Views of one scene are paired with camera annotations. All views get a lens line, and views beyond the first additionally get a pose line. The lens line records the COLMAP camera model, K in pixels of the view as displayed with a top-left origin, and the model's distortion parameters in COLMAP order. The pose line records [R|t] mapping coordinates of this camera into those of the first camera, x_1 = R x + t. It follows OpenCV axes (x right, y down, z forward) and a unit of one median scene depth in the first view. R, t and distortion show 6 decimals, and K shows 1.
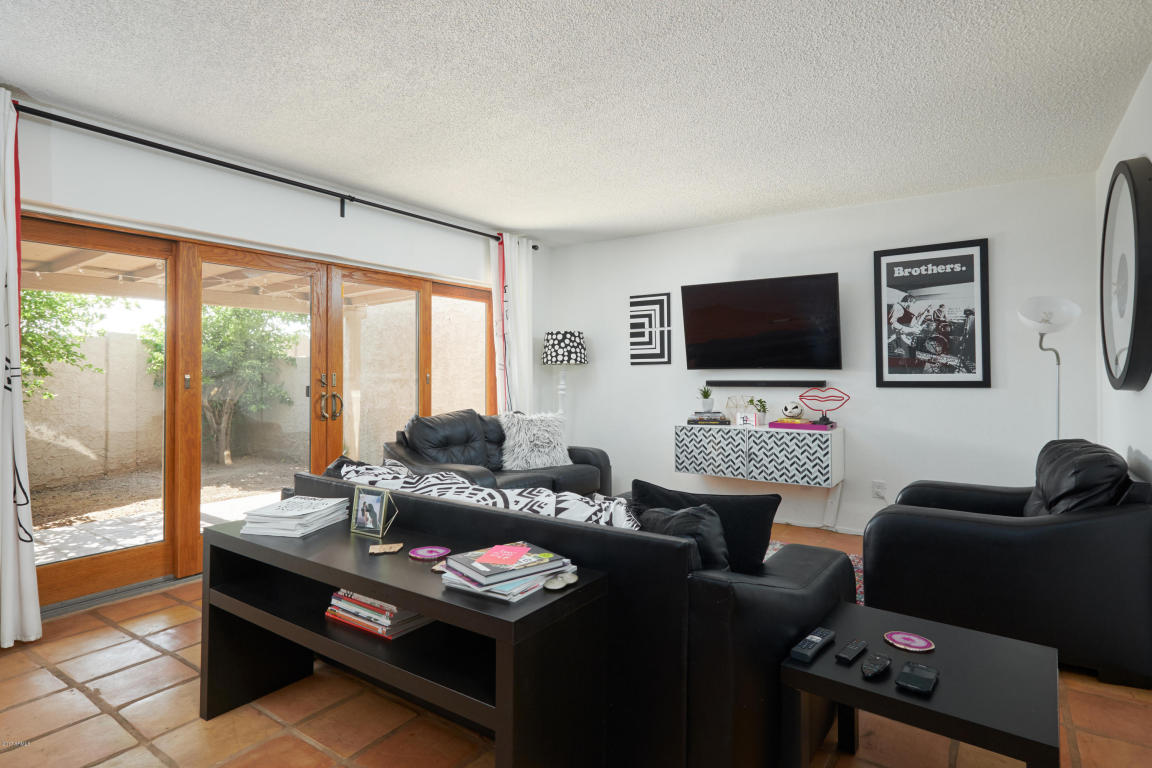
lens RADIAL K [[562.7, 0, 576.3], [0, 562.7, 374.1], [0, 0, 1]] dist [0.002473, 0.002970]
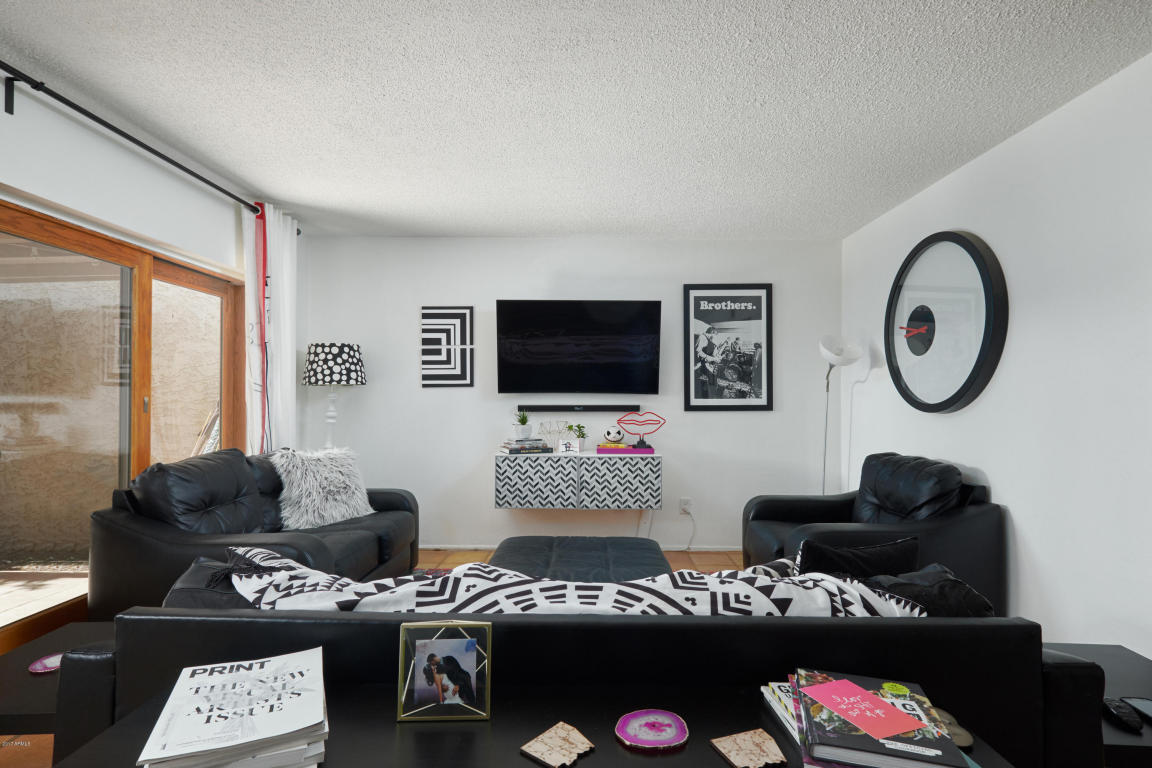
lens RADIAL K [[562.7, 0, 575.2], [0, 562.7, 395.5], [0, 0, 1]] dist [0.002473, 0.002970]
pose [[0.843880, 0.005424, 0.536504, -0.201733], [-0.003093, 0.999981, -0.005244, -0.000106], [-0.536522, 0.002766, 0.843882, 0.191109]]
